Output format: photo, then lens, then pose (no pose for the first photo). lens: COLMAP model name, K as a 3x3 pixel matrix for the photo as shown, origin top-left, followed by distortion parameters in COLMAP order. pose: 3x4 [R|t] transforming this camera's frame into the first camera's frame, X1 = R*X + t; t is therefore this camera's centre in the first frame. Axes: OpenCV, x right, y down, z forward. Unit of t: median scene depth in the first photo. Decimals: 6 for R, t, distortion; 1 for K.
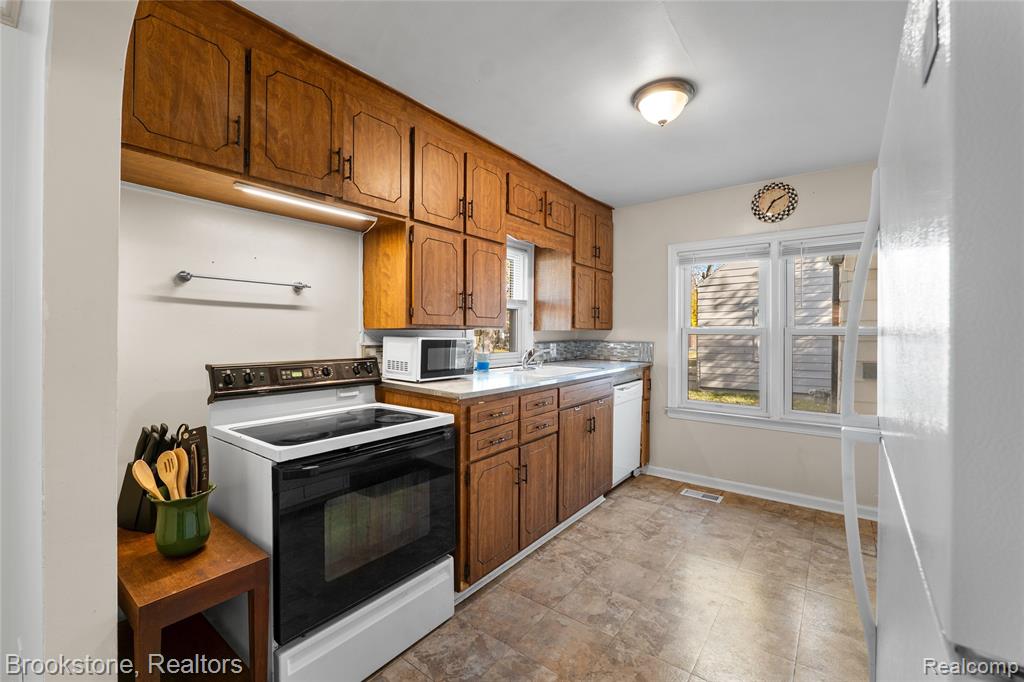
lens RADIAL K [[425.8, 0, 508.0], [0, 425.8, 334.9], [0, 0, 1]] dist [-0.014552, -0.000299]
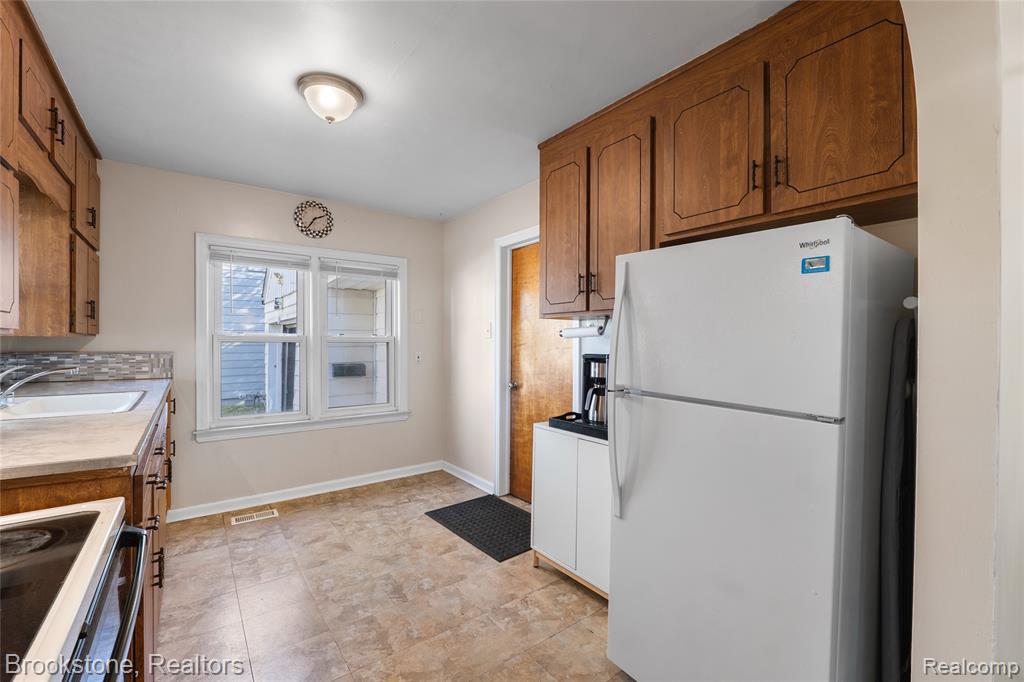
lens RADIAL K [[425.8, 0, 512.4], [0, 425.8, 345.9], [0, 0, 1]] dist [-0.014552, -0.000299]
pose [[0.260353, -0.013063, 0.965425, -0.335333], [0.003084, 0.999915, 0.012698, -0.003032], [-0.965509, -0.000329, 0.260371, 0.265442]]
